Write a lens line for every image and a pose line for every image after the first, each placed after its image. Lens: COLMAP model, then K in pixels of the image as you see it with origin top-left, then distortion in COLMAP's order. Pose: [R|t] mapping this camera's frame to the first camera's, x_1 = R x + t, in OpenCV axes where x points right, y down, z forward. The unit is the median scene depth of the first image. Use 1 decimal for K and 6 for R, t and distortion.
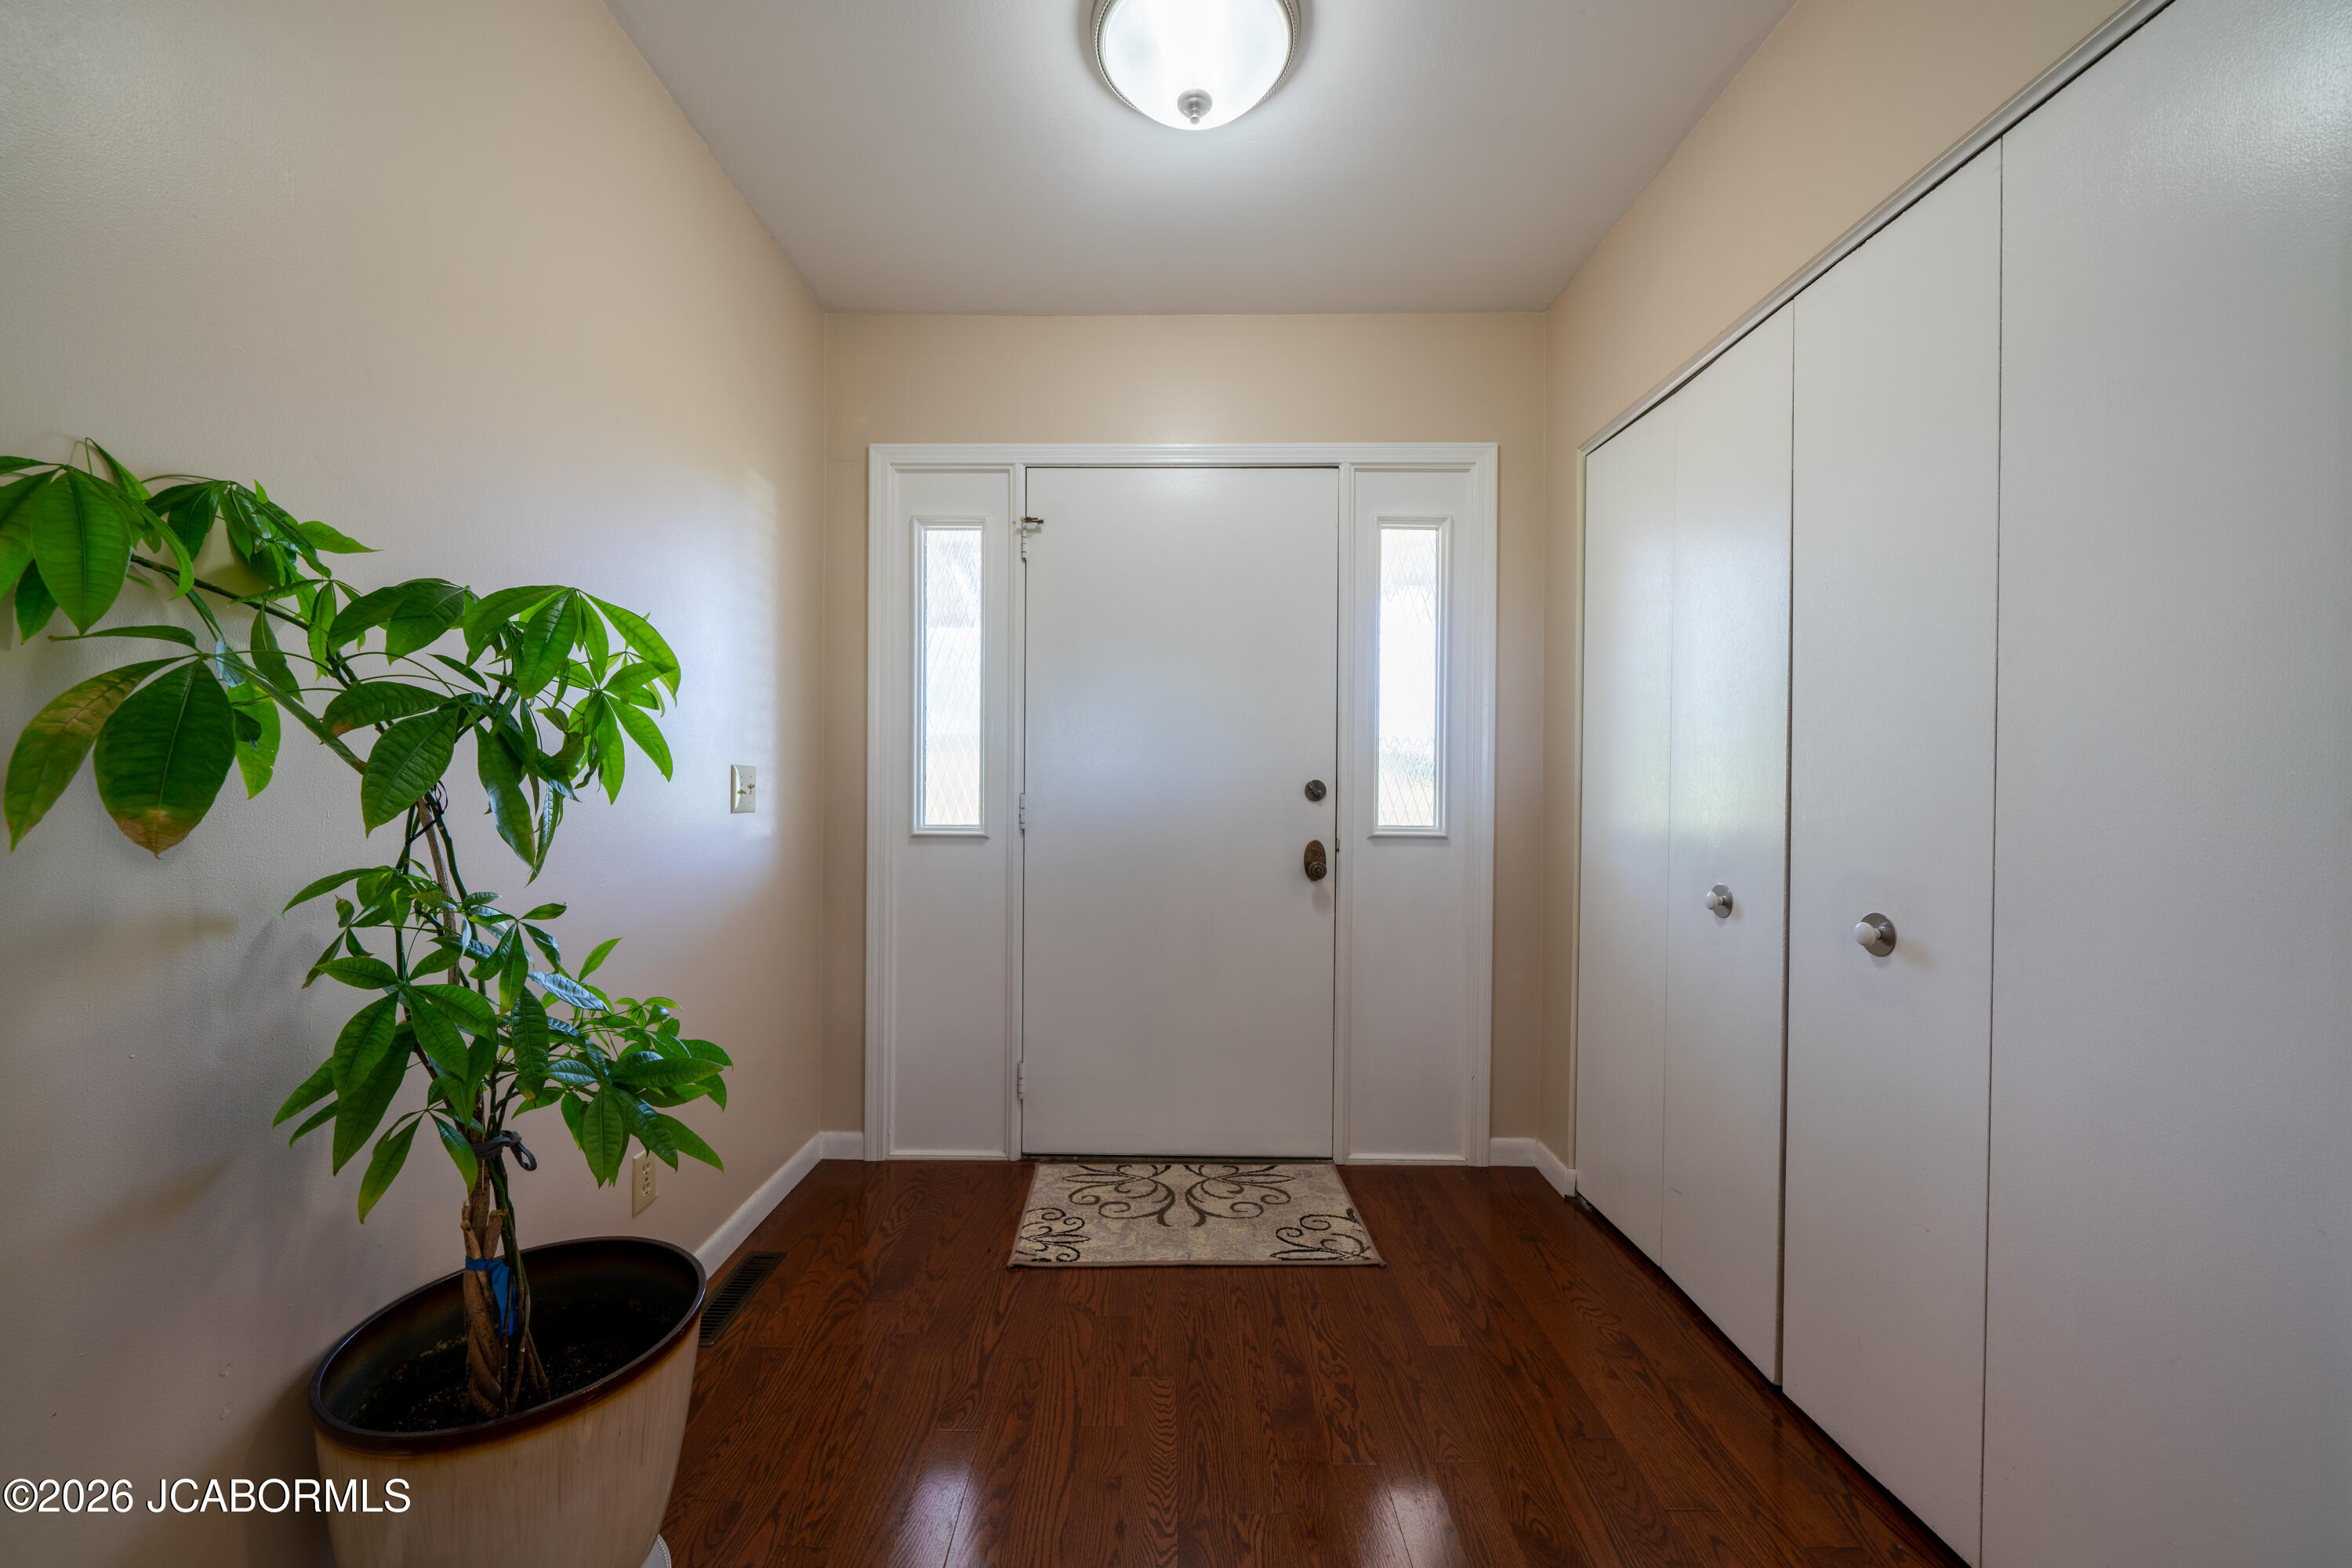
lens RADIAL K [[845.1, 0, 1173.0], [0, 845.1, 789.1], [0, 0, 1]] dist [-0.006312, -0.000215]
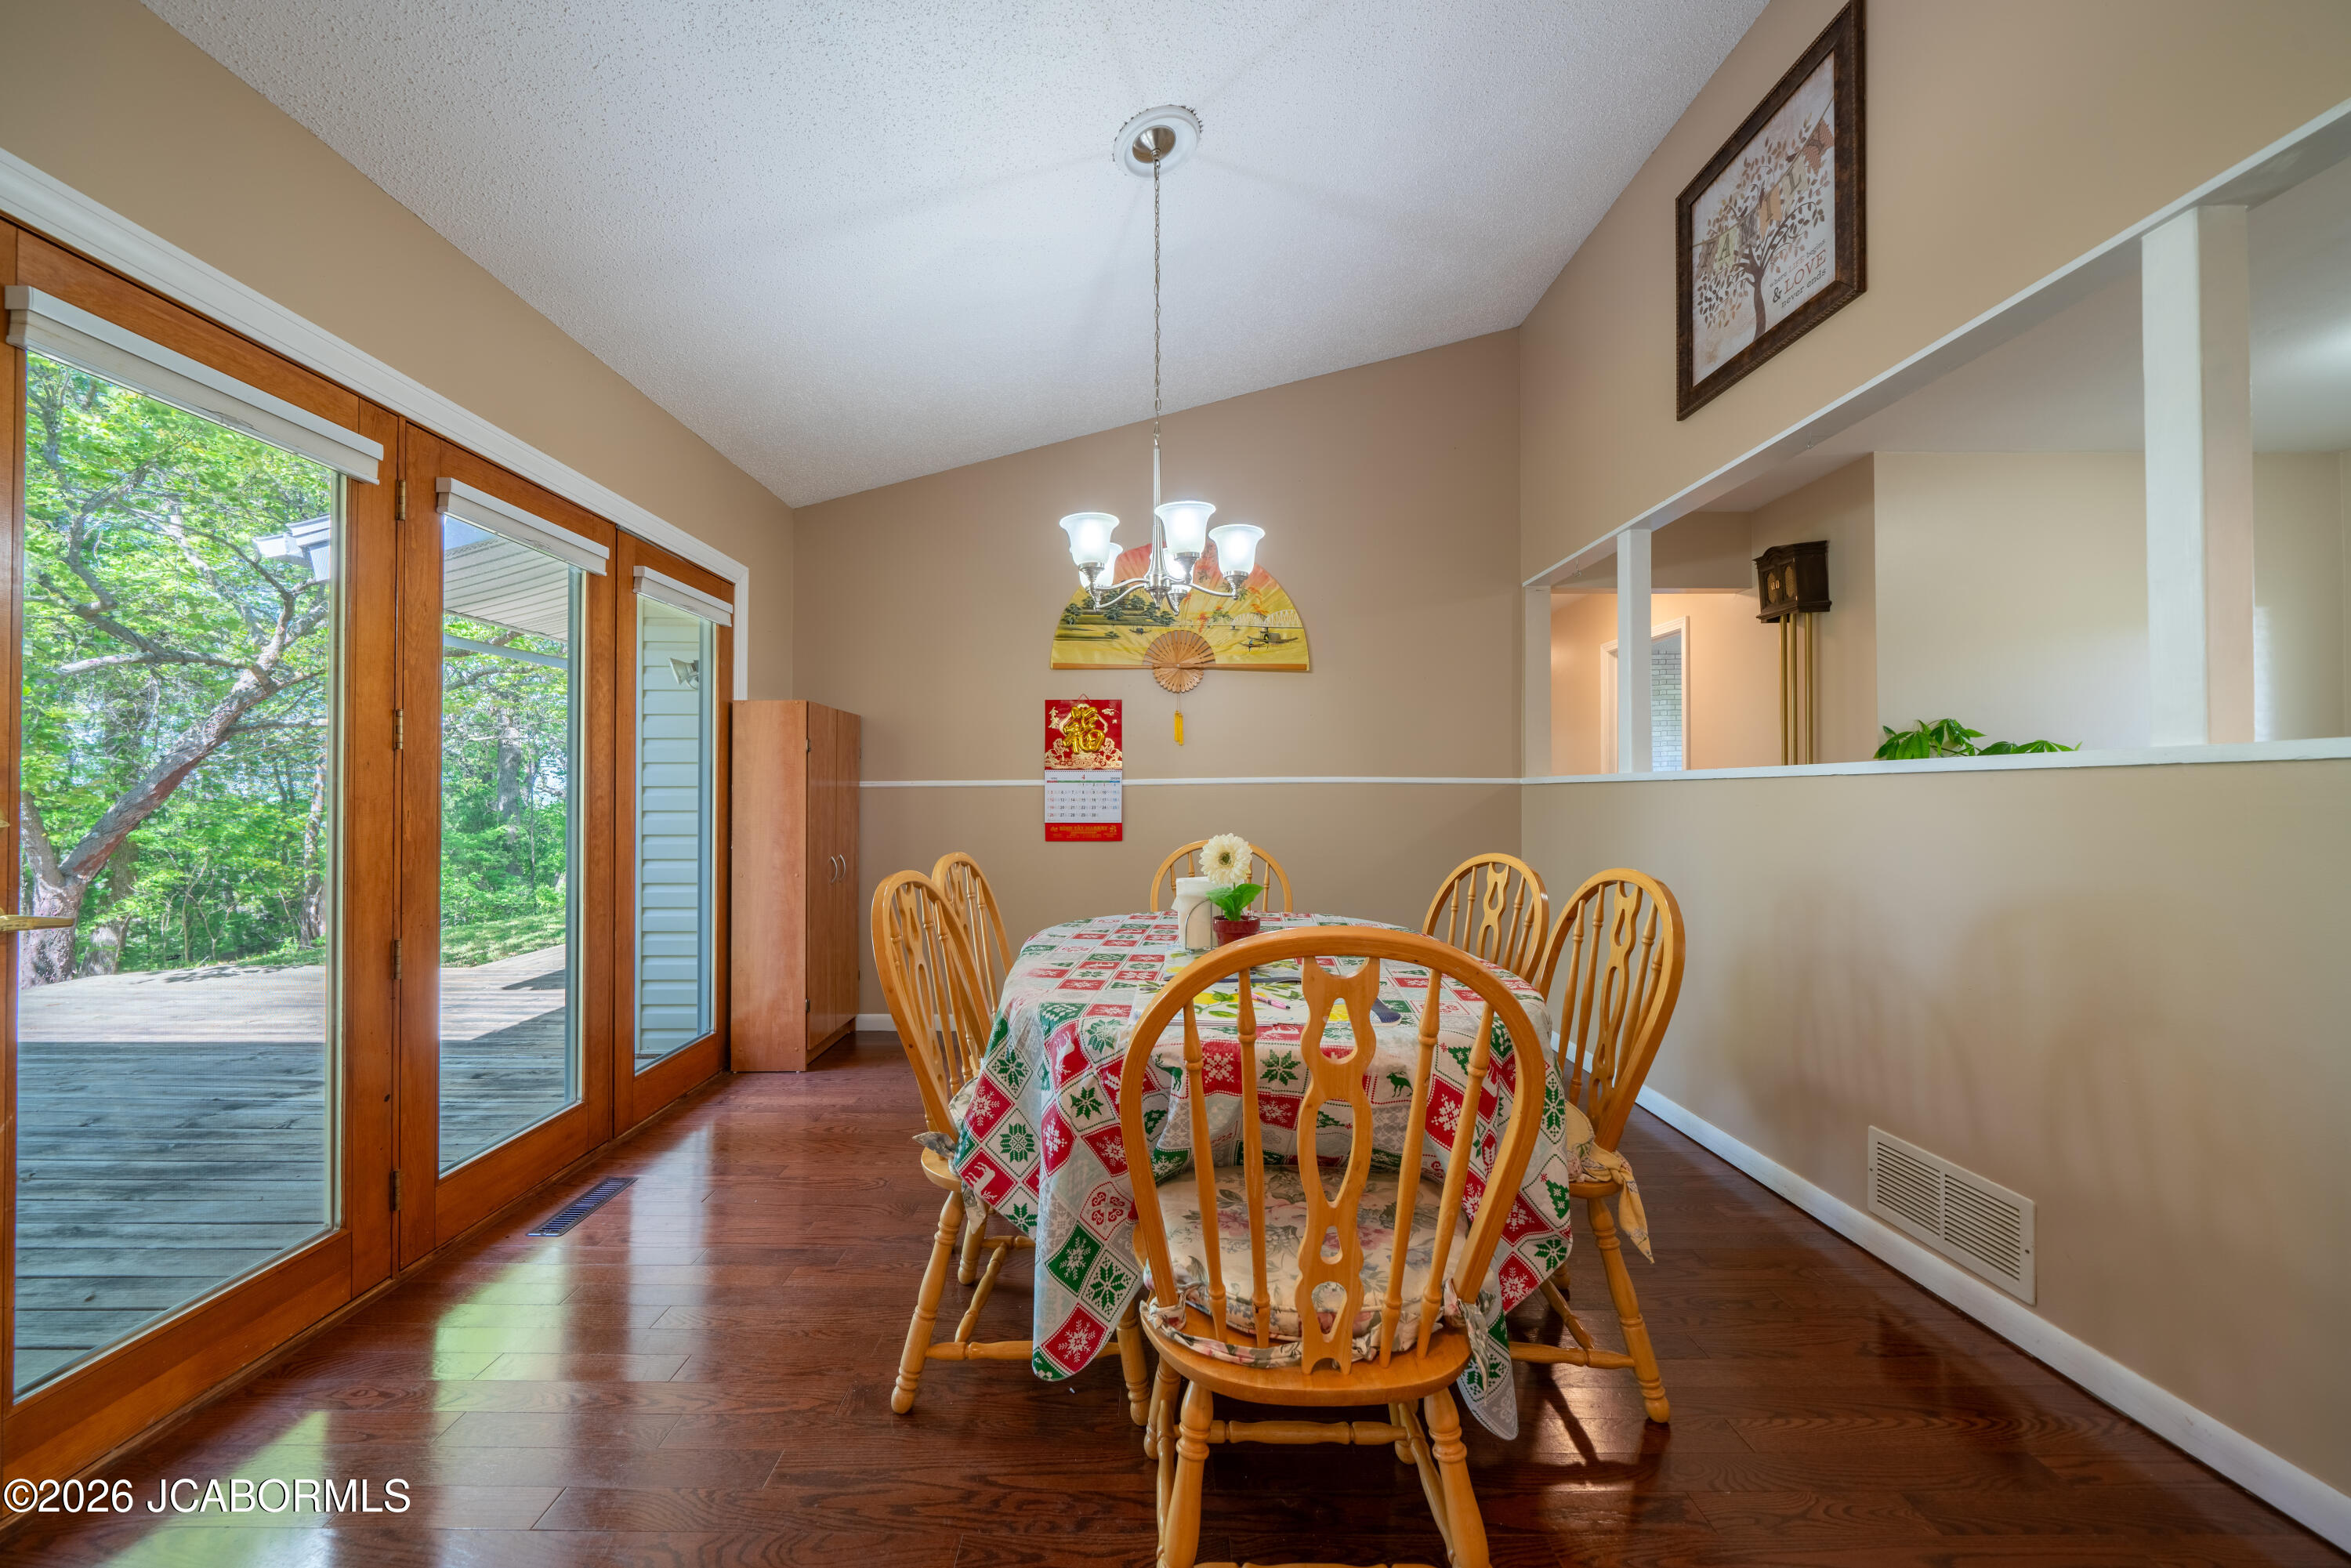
lens RADIAL K [[844.7, 0, 1156.9], [0, 844.7, 788.5], [0, 0, 1]] dist [-0.006312, -0.000215]
pose [[-0.024004, -0.002038, -0.999710, 2.800383], [-0.008631, 0.999961, -0.001832, -0.016304], [0.999675, 0.008584, -0.024020, -2.524903]]
